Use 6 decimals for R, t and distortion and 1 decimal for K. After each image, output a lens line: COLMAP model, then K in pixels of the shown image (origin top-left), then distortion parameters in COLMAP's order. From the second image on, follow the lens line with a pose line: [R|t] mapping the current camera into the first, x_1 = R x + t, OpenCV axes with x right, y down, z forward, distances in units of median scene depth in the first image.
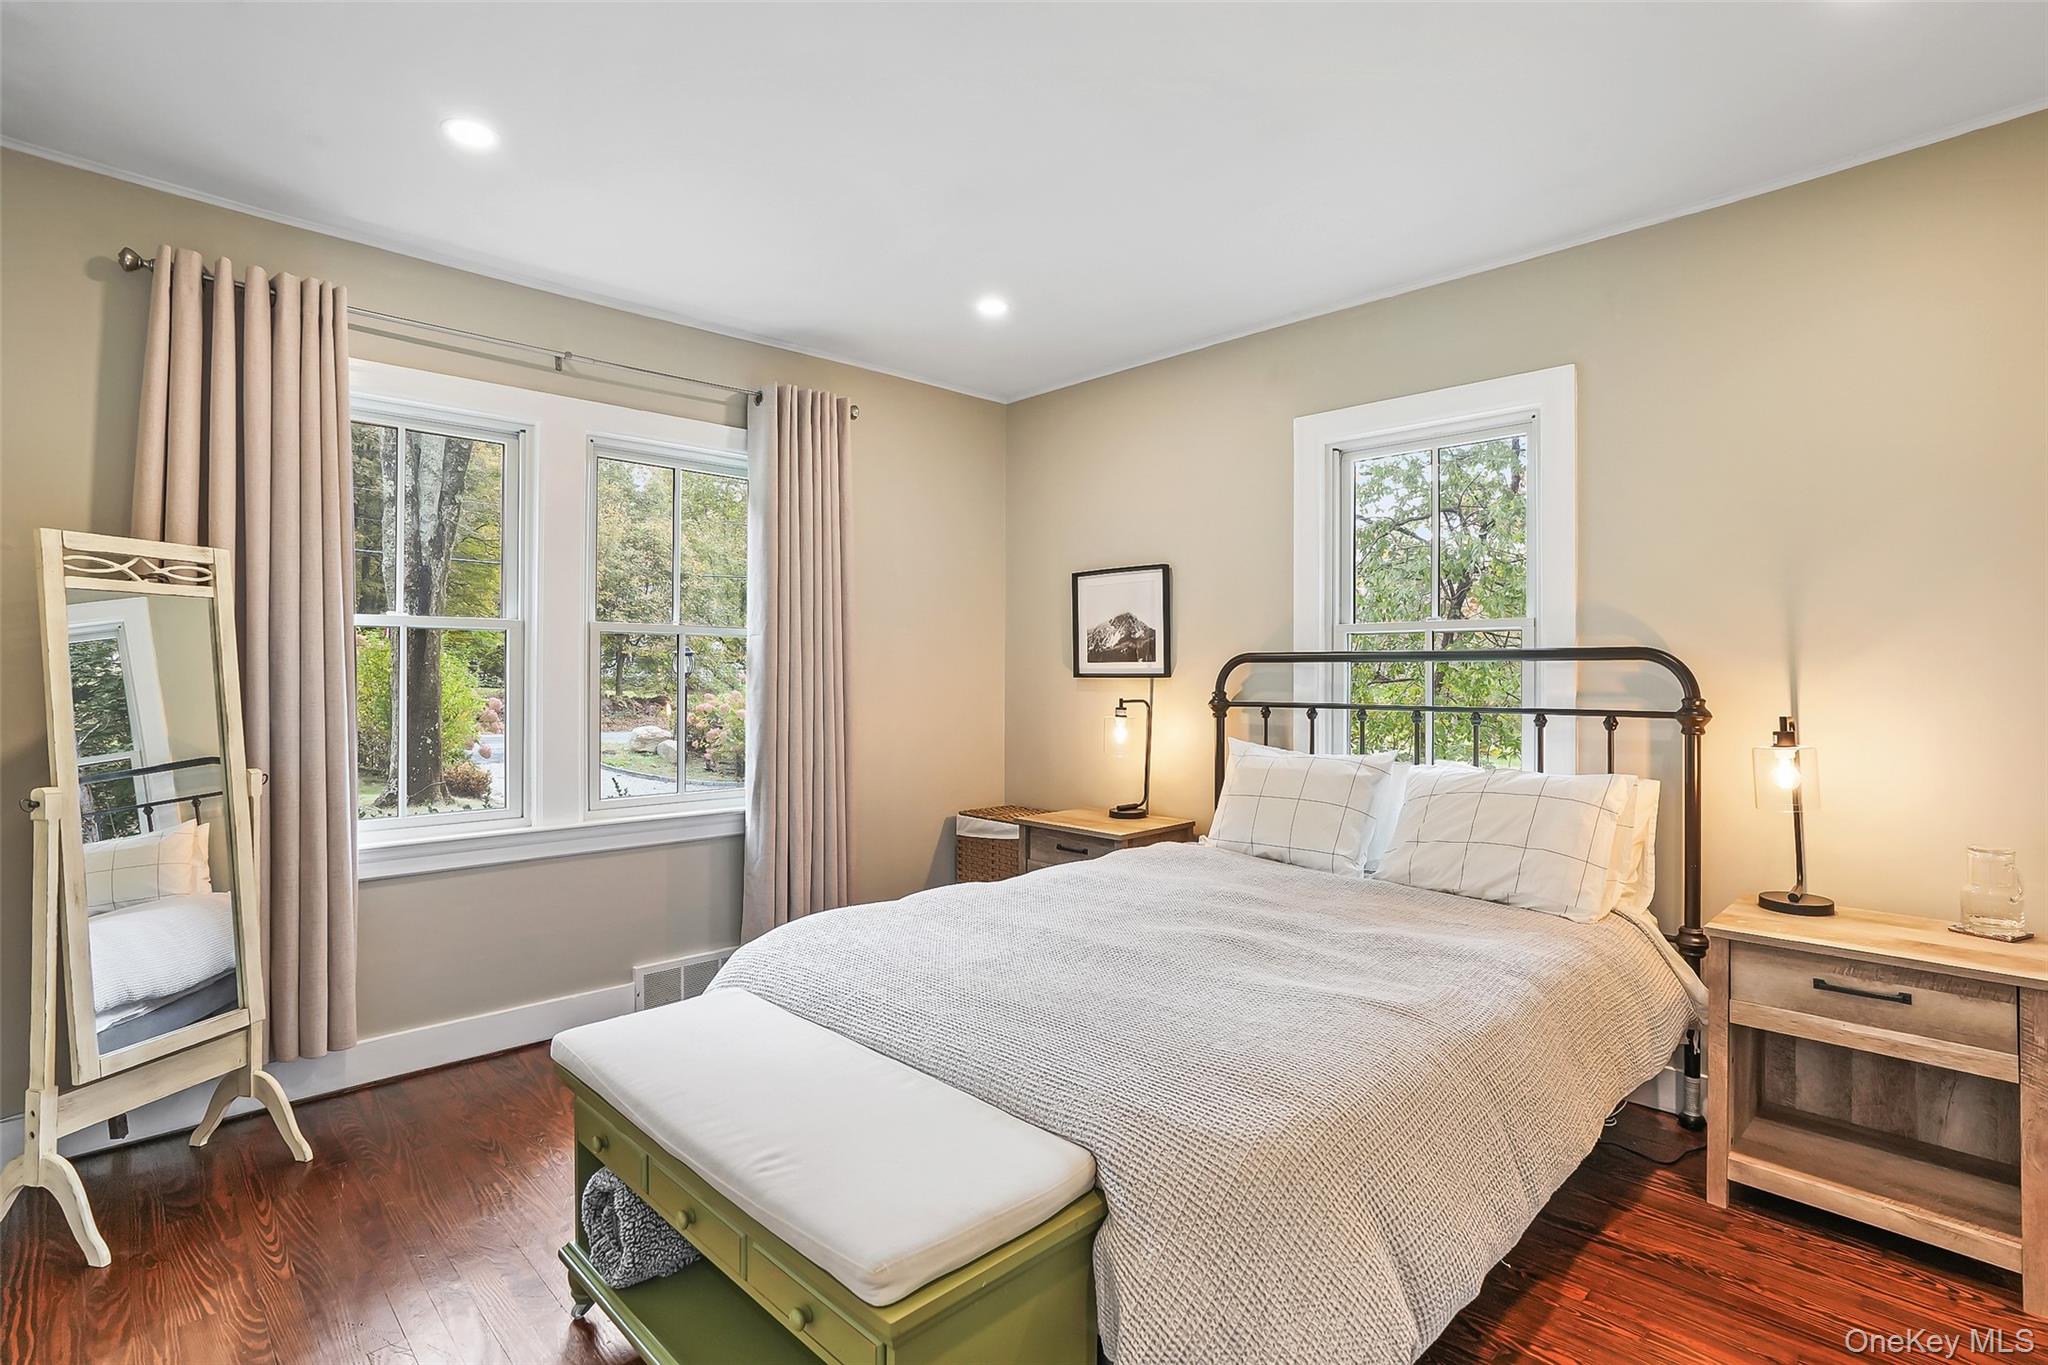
lens RADIAL K [[953.3, 0, 1000.8], [0, 953.3, 680.4], [0, 0, 1]] dist [-0.002440, -0.000199]
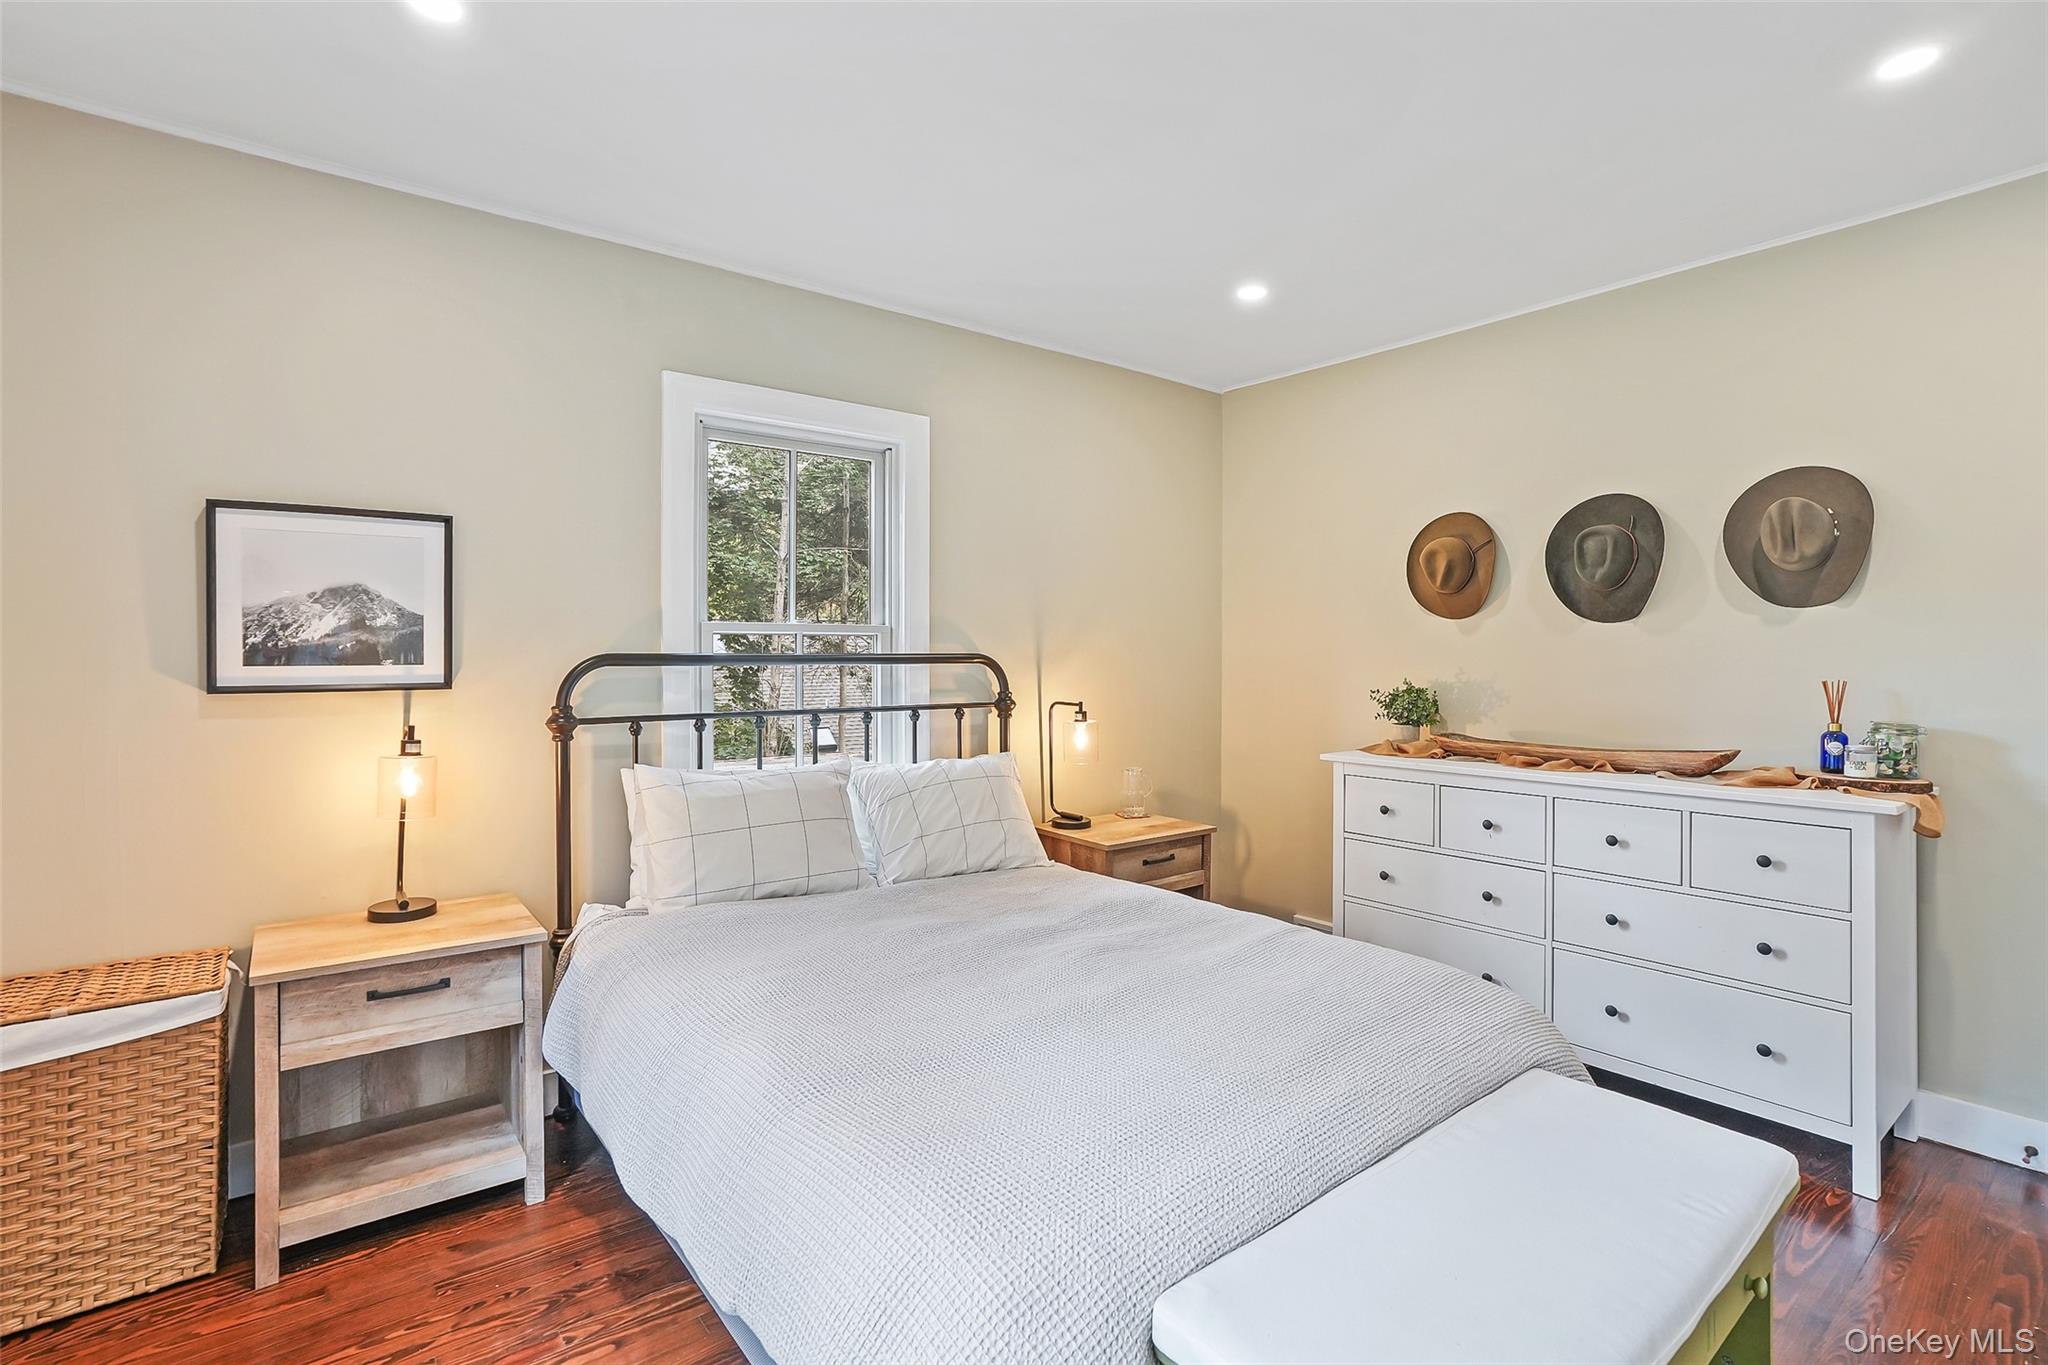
lens RADIAL K [[1010.1, 0, 1026.2], [0, 1010.1, 648.5], [0, 0, 1]] dist [0.000658, -0.000516]
pose [[0.134727, 0.022637, 0.990624, -0.488220], [0.025988, 0.999314, -0.026370, -0.002458], [-0.990542, 0.029297, 0.134047, 0.550281]]
